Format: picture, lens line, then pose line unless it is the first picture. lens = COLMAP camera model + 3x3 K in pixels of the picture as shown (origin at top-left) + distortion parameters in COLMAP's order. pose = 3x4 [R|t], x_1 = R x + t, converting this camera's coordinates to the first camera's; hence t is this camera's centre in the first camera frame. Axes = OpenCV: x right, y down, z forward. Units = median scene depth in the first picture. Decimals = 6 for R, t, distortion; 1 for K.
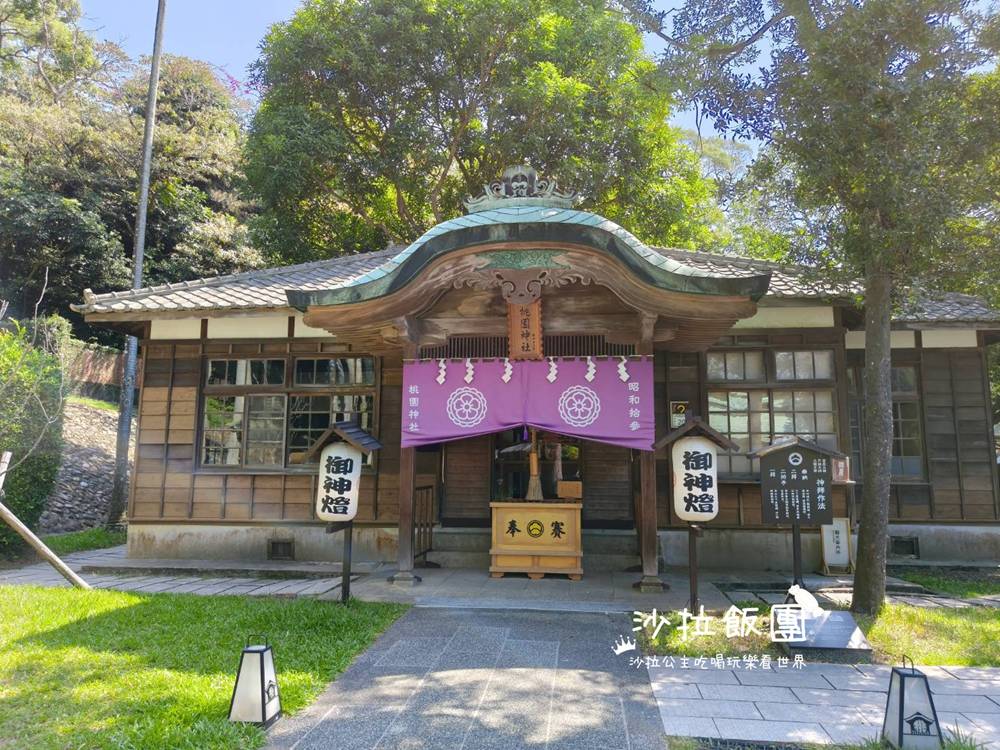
lens RADIAL K [[713.4, 0, 499.6], [0, 713.4, 375.1], [0, 0, 1]] dist [0.012597, -0.005933]
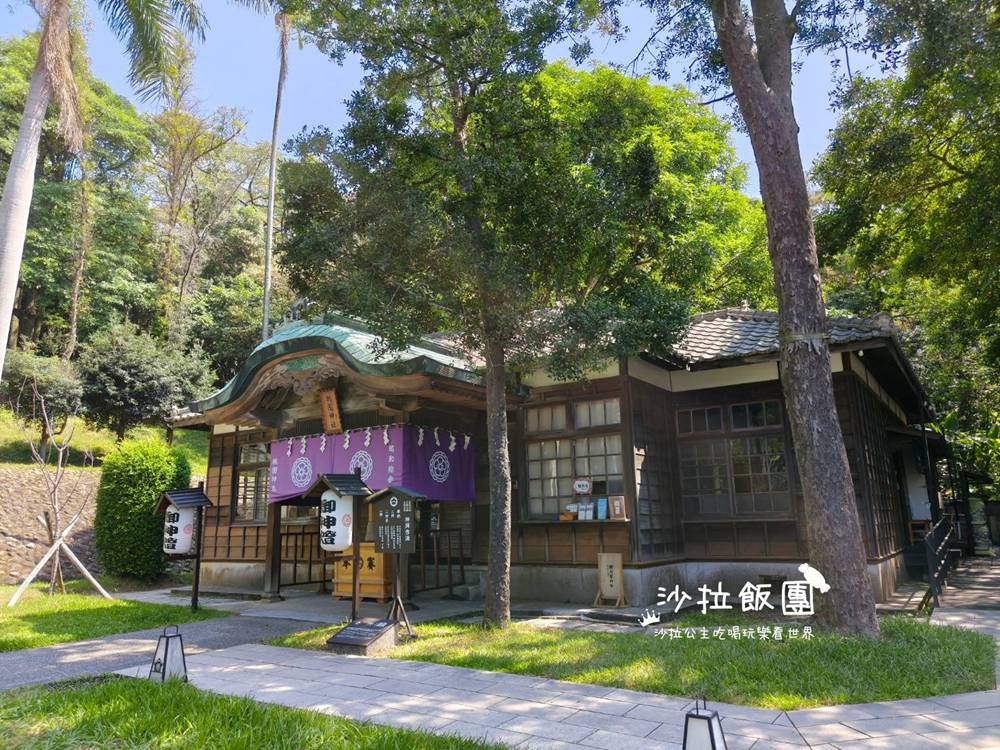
lens RADIAL K [[713.4, 0, 502.9], [0, 713.4, 370.2], [0, 0, 1]] dist [0.012597, -0.005933]
pose [[0.882765, -0.121575, -0.453813, 0.940366], [0.084882, 0.991314, -0.100455, 0.021846], [0.462084, 0.050157, 0.885417, -0.049111]]
